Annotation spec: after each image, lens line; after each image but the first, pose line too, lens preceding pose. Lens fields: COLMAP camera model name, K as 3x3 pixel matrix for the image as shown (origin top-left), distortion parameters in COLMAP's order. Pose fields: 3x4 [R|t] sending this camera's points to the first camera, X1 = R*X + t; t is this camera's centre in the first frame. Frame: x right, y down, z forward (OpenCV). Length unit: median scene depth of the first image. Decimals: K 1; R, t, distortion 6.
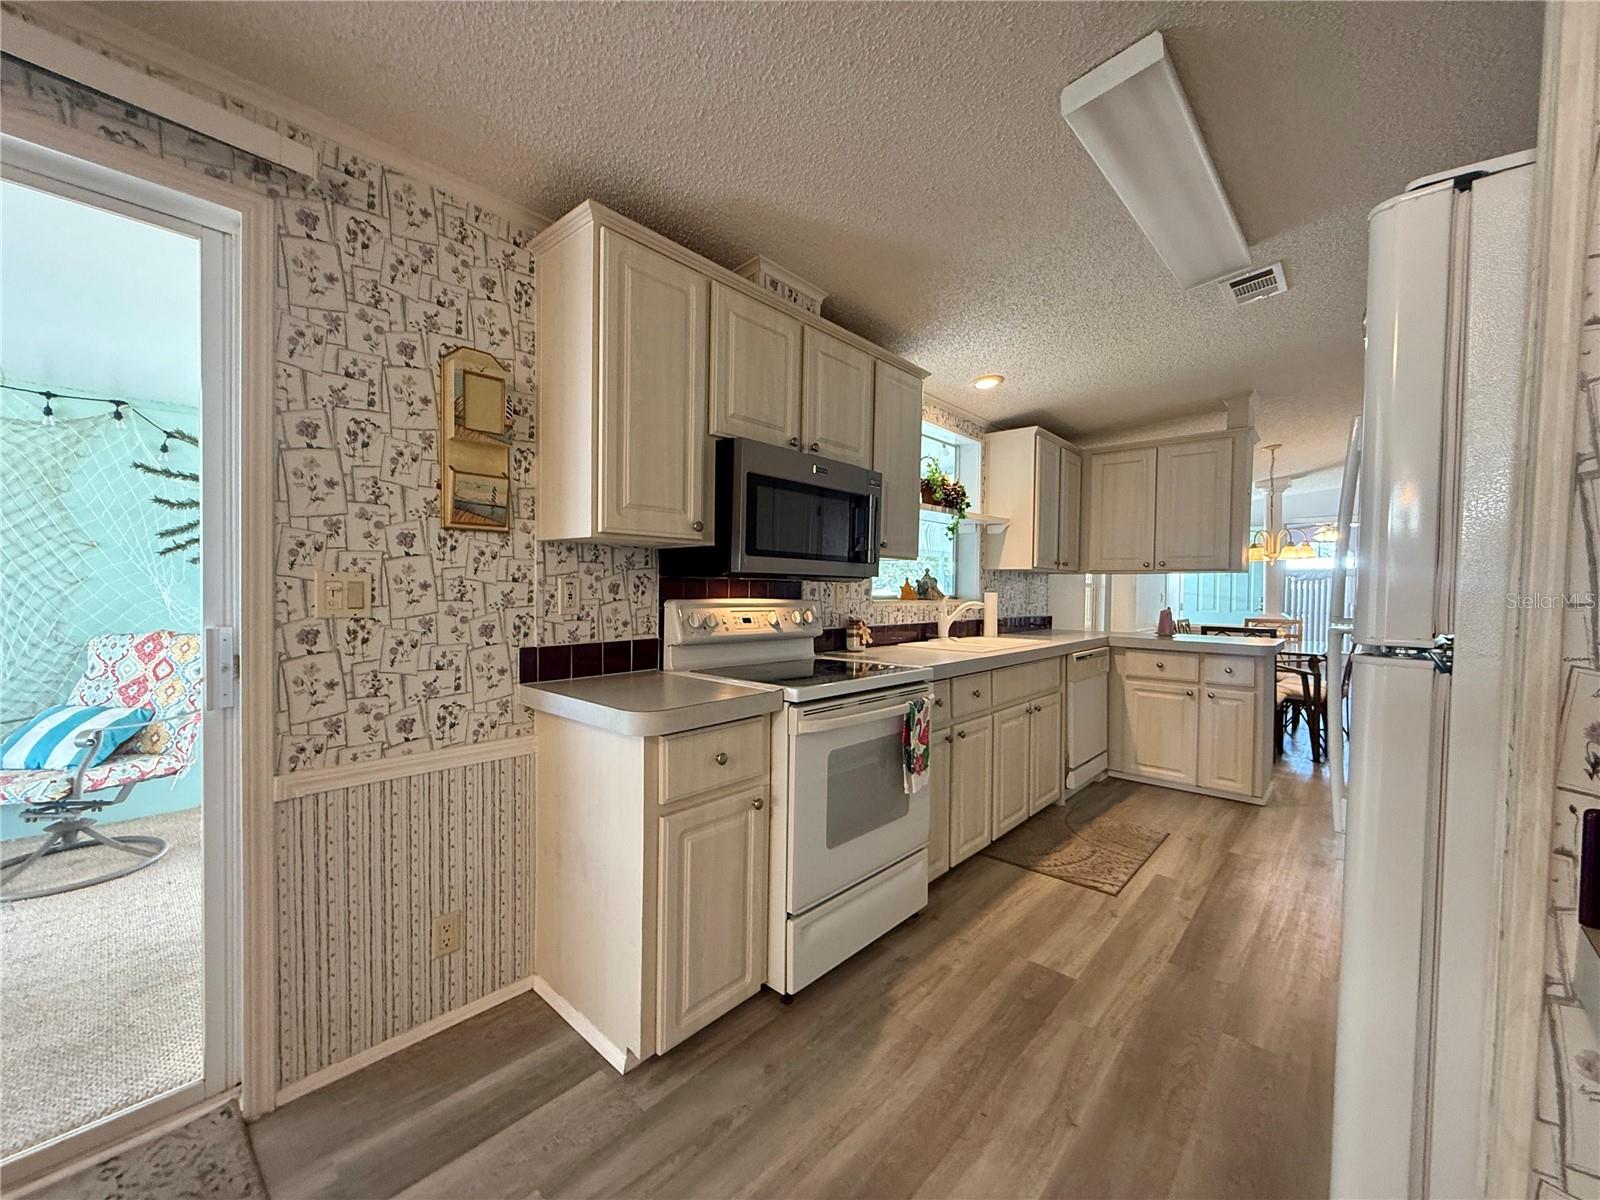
lens RADIAL K [[637.7, 0, 799.5], [0, 637.7, 602.8], [0, 0, 1]] dist [0.002246, -0.000008]
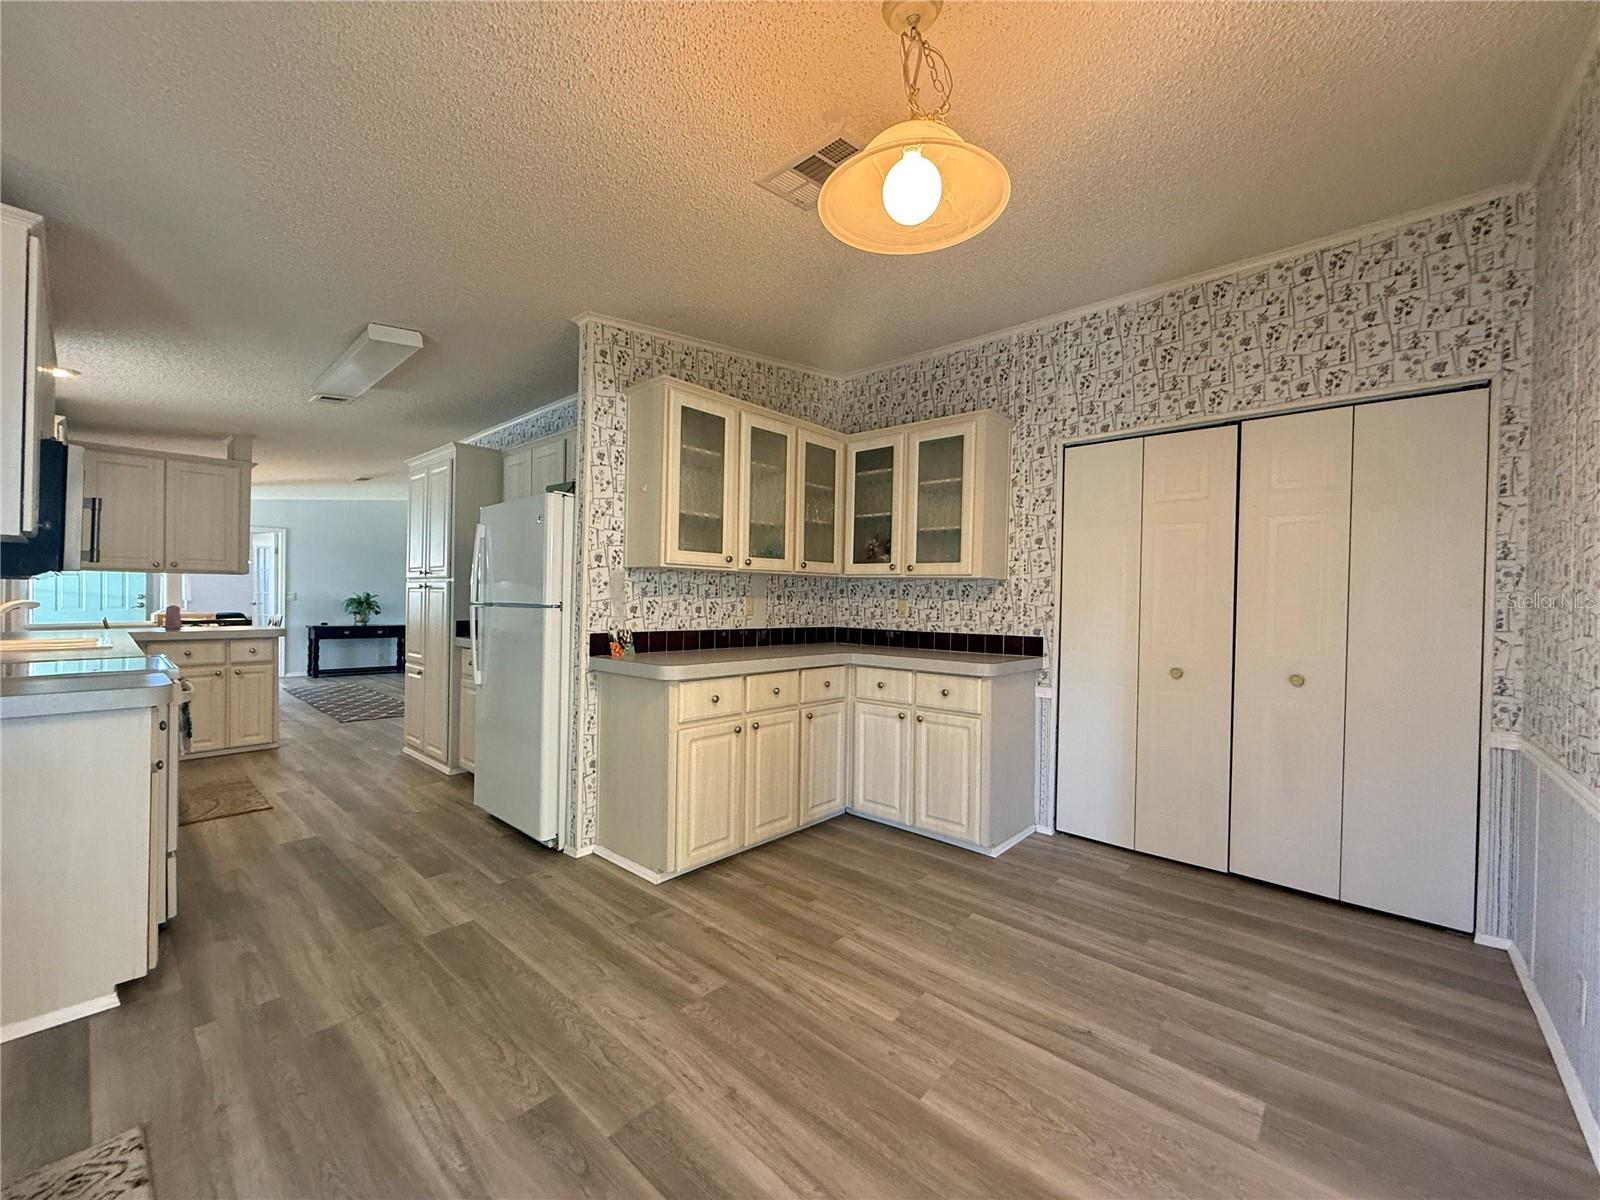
lens RADIAL K [[637.7, 0, 801.7], [0, 637.7, 599.7], [0, 0, 1]] dist [0.002246, -0.000008]
pose [[-0.009719, -0.012053, 0.999880, -1.037223], [0.013209, 0.999839, 0.012181, 0.003324], [-0.999866, 0.013326, -0.009558, -0.172168]]
